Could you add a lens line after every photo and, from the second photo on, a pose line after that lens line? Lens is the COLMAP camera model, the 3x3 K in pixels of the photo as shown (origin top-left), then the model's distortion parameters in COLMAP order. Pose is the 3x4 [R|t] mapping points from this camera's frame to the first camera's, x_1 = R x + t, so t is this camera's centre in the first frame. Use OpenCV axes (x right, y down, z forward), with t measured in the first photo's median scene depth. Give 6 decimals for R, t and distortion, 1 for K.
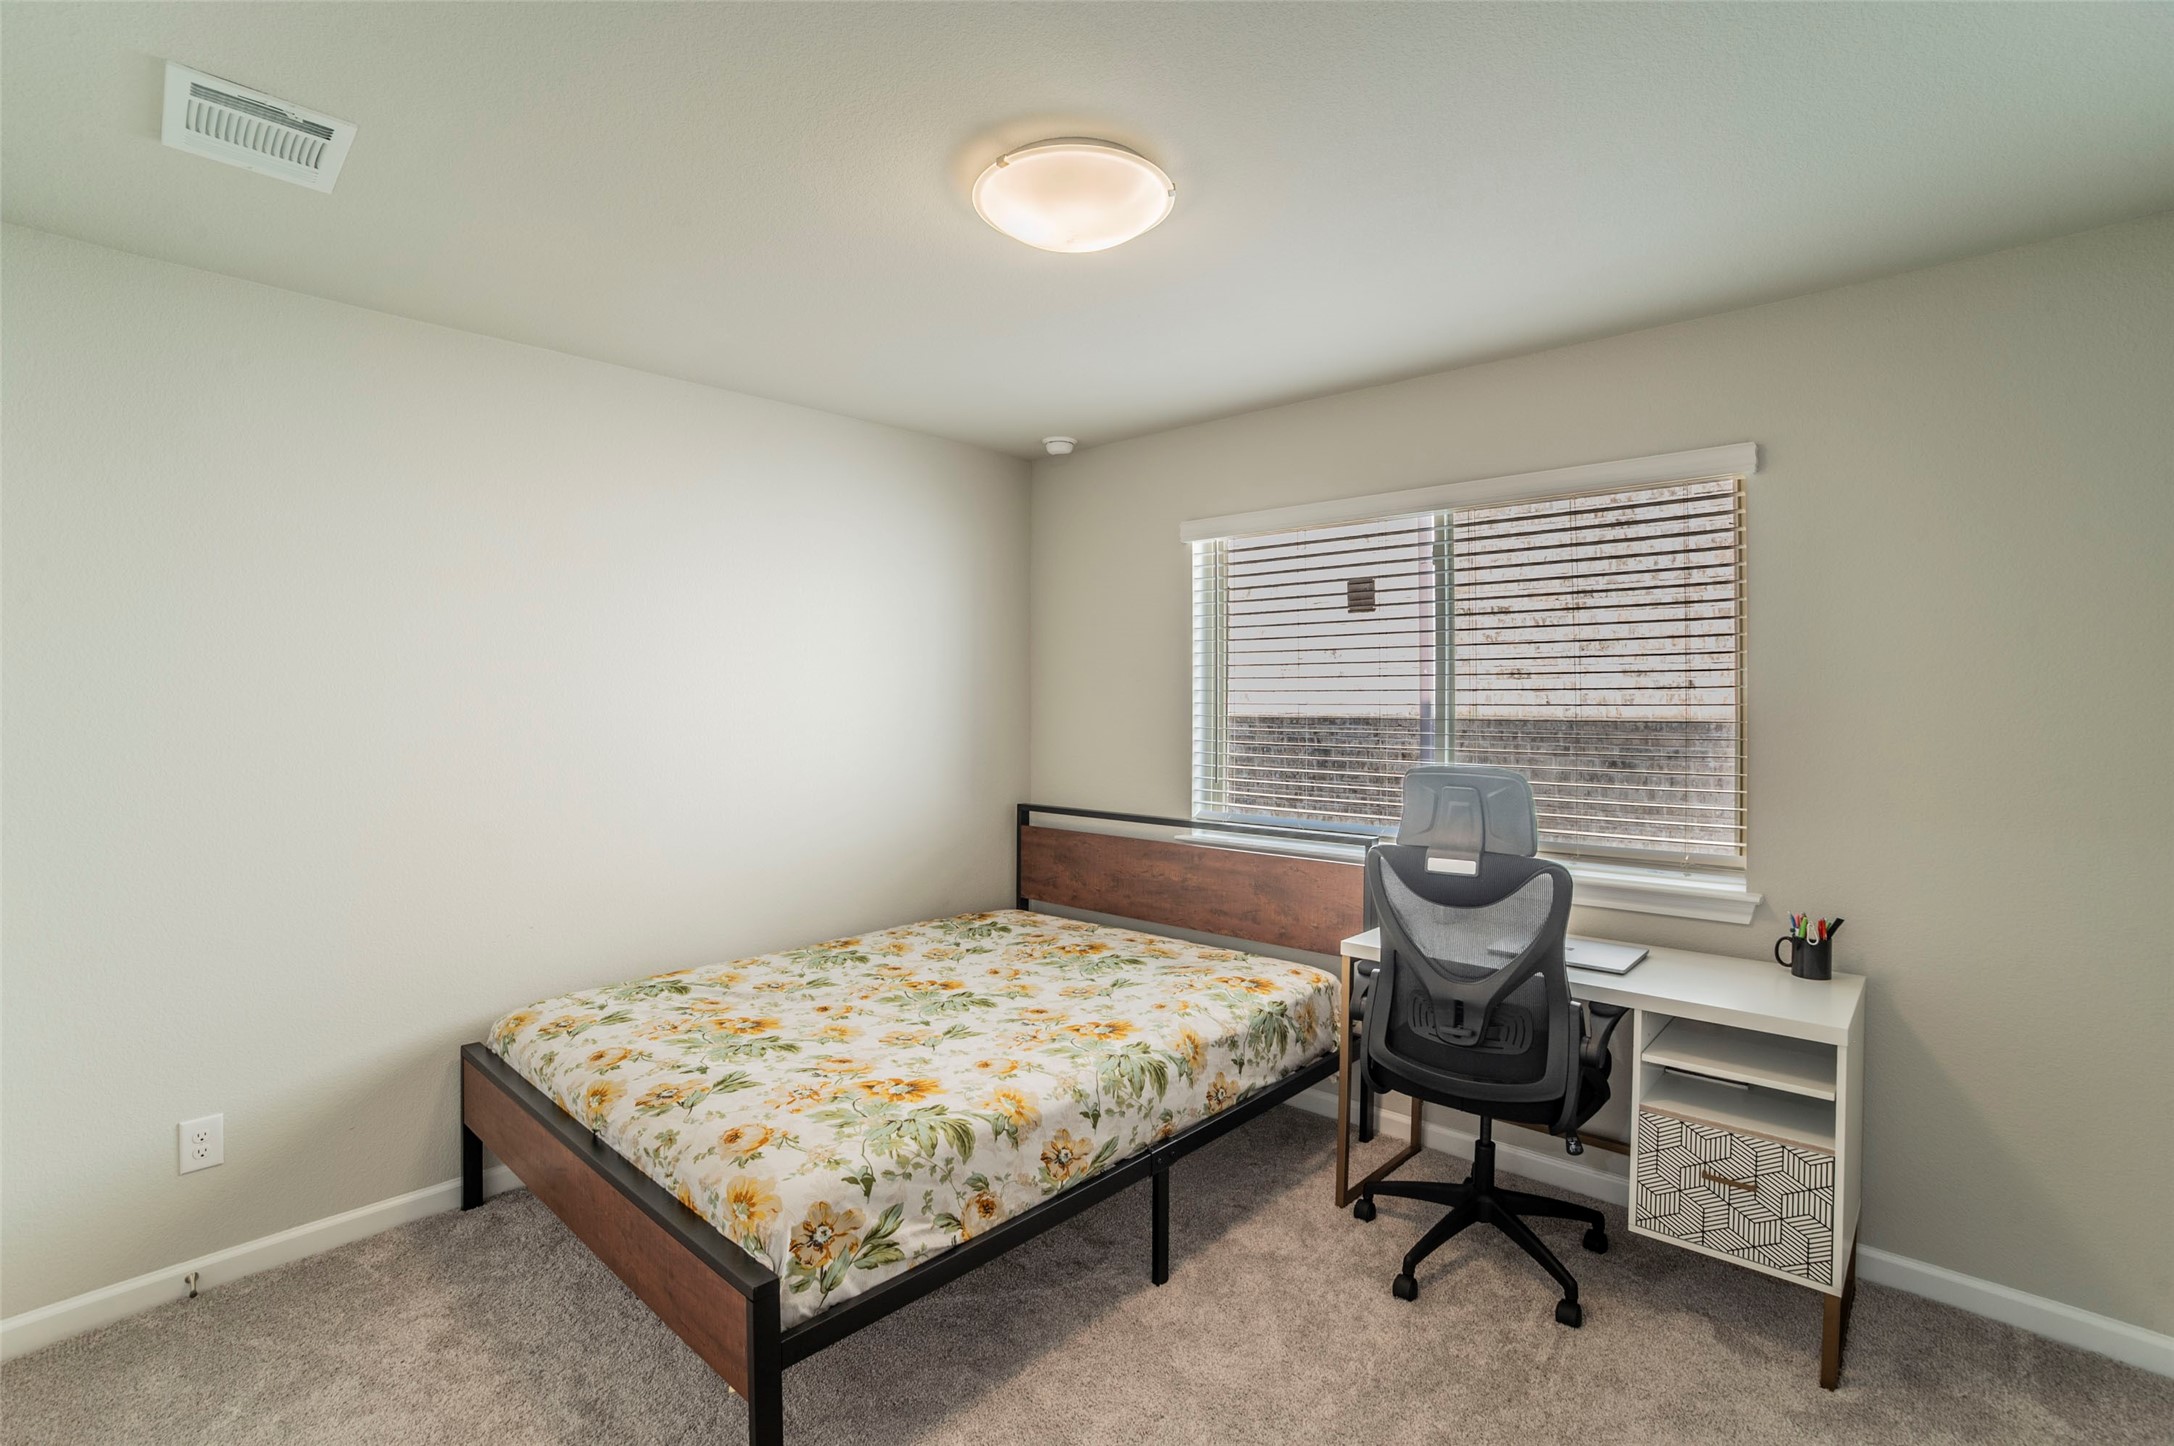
lens RADIAL K [[985.8, 0, 1080.0], [0, 985.8, 729.8], [0, 0, 1]] dist [-0.096229, 0.035916]
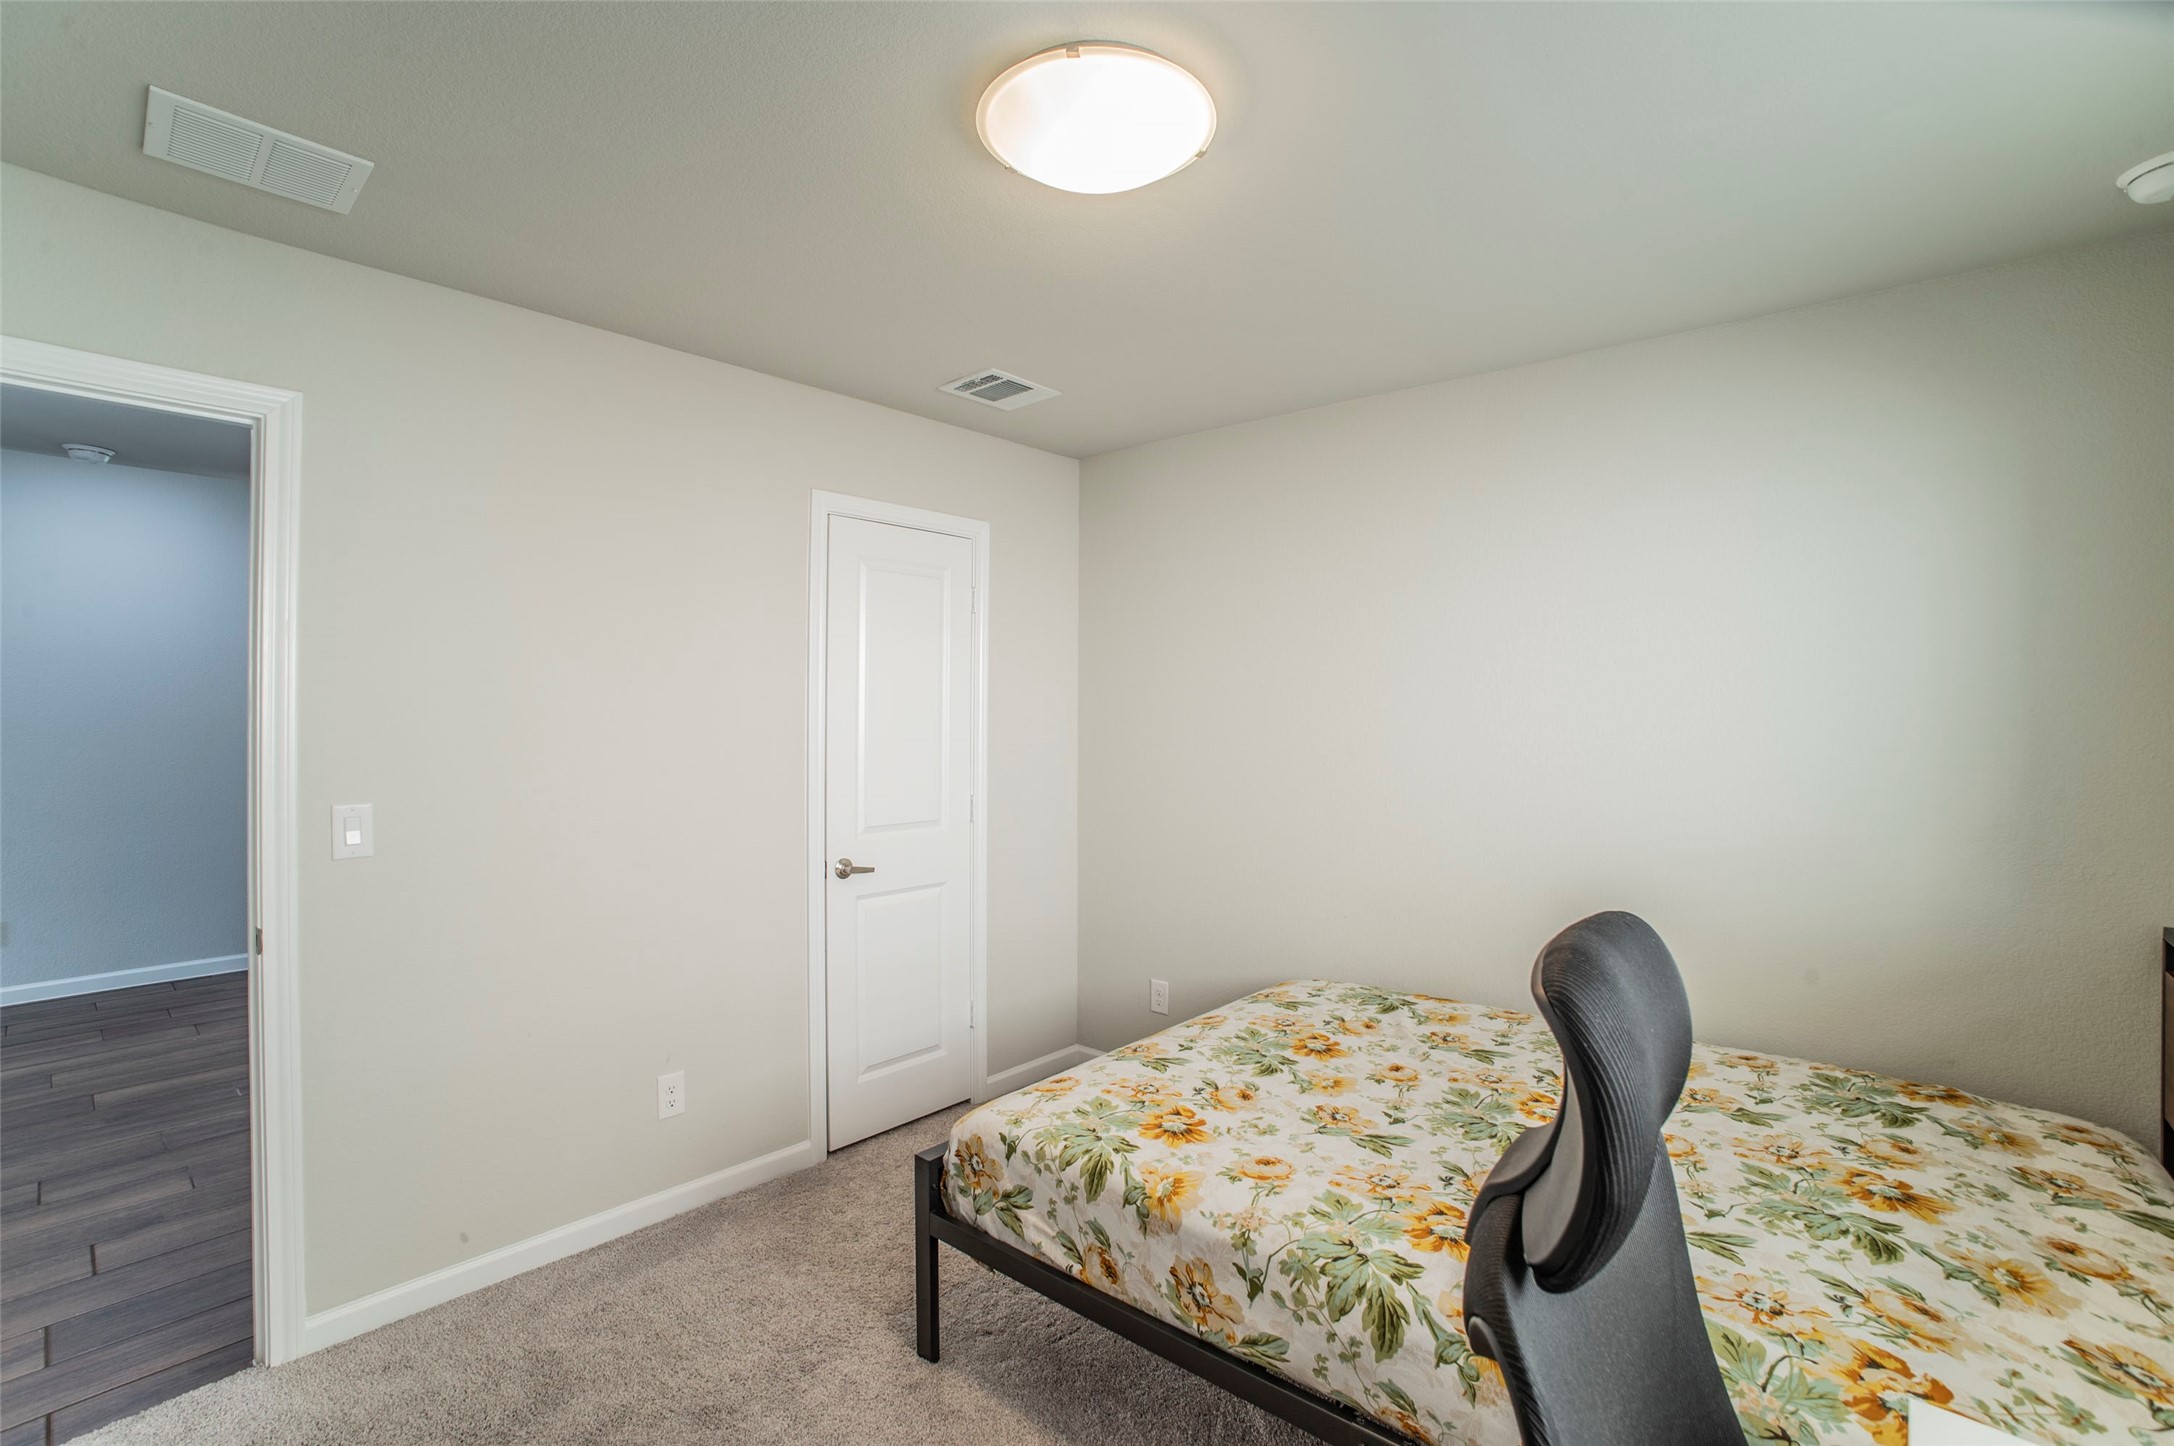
lens RADIAL K [[985.8, 0, 1080.0], [0, 985.8, 729.8], [0, 0, 1]] dist [-0.096229, 0.035916]
pose [[0.027973, 0.014934, -0.999497, 0.740027], [-0.026468, 0.999549, 0.014194, -0.028182], [0.999258, 0.026057, 0.028355, 0.853574]]
